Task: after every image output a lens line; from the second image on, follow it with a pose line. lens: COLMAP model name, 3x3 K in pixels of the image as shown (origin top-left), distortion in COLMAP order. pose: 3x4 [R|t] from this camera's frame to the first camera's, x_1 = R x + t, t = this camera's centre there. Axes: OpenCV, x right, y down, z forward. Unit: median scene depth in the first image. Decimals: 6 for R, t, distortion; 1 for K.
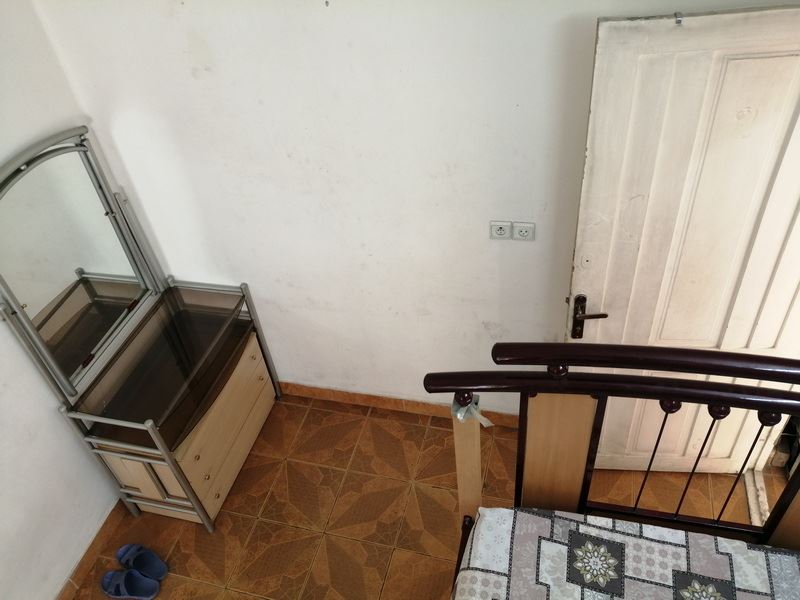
lens RADIAL K [[620.9, 0, 395.9], [0, 620.9, 297.4], [0, 0, 1]] dist [0.004485, -0.038559]
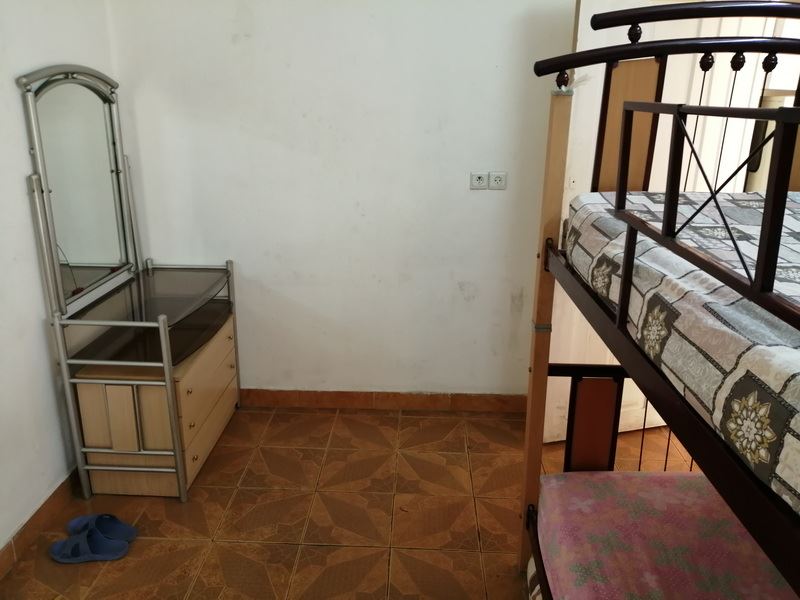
lens RADIAL K [[620.9, 0, 395.9], [0, 620.9, 297.4], [0, 0, 1]] dist [0.004485, -0.038559]
pose [[0.969357, 0.039246, 0.242502, -0.233970], [0.060473, 0.918657, -0.390401, 0.478942], [-0.238097, 0.393103, 0.888133, 0.032366]]
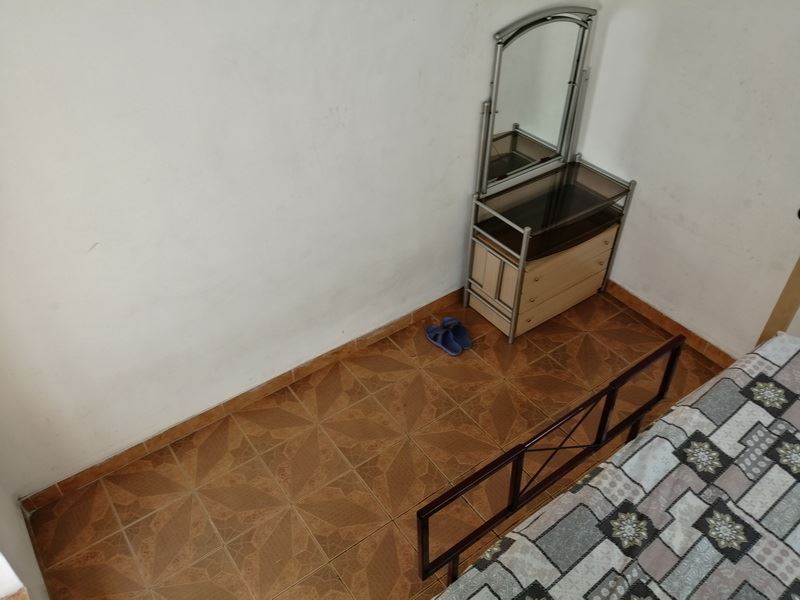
lens RADIAL K [[628.1, 0, 408.3], [0, 628.1, 287.5], [0, 0, 1]] dist [0.074307, -0.137535]
pose [[0.776880, 0.477196, -0.410781, 0.015637], [-0.477968, 0.871636, 0.108616, 0.241440], [0.409882, 0.111959, 0.905241, -0.266776]]
